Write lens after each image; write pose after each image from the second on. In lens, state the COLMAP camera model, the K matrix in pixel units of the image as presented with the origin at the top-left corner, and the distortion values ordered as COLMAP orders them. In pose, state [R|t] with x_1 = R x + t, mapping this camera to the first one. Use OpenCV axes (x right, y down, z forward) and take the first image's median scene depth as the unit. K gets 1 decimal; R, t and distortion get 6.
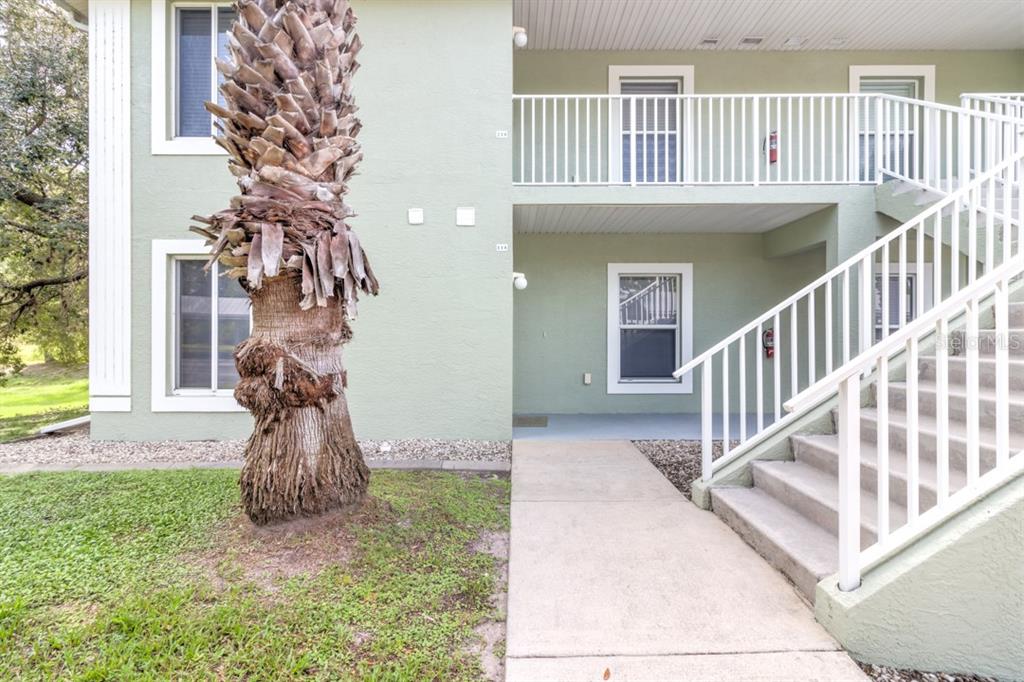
lens RADIAL K [[486.9, 0, 512.6], [0, 486.9, 318.3], [0, 0, 1]] dist [0.000946, -0.000054]
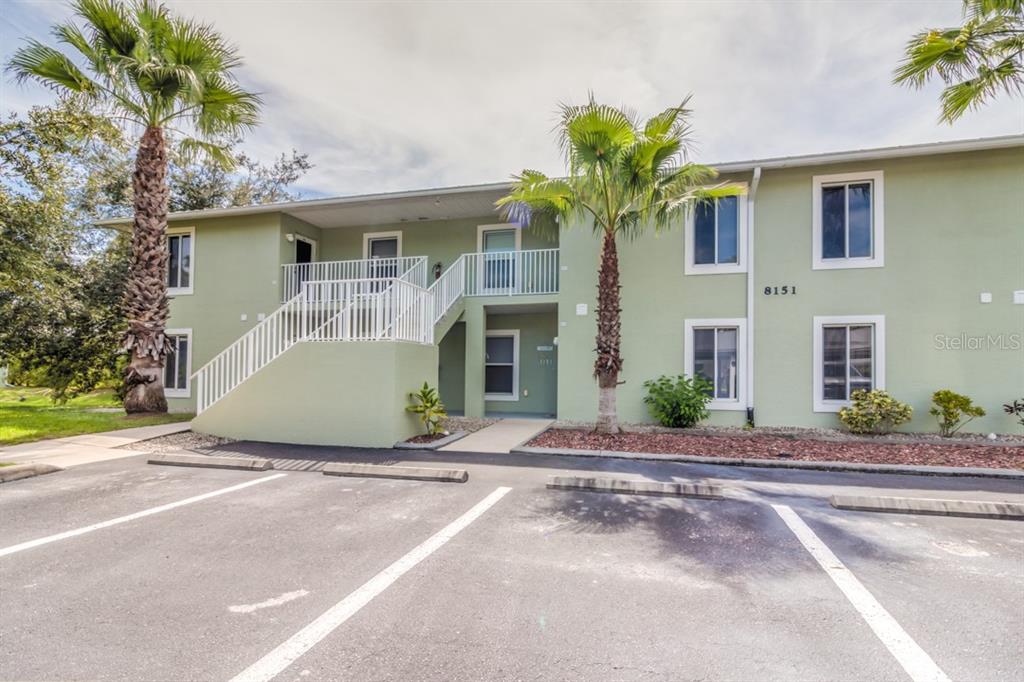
lens RADIAL K [[468.2, 0, 531.3], [0, 468.2, 342.5], [0, 0, 1]] dist [0.002761, -0.000237]
pose [[0.976674, -0.012367, -0.214370, 3.114878], [0.005412, 0.999441, -0.033003, 0.001559], [0.214658, 0.031073, 0.976195, -1.777127]]
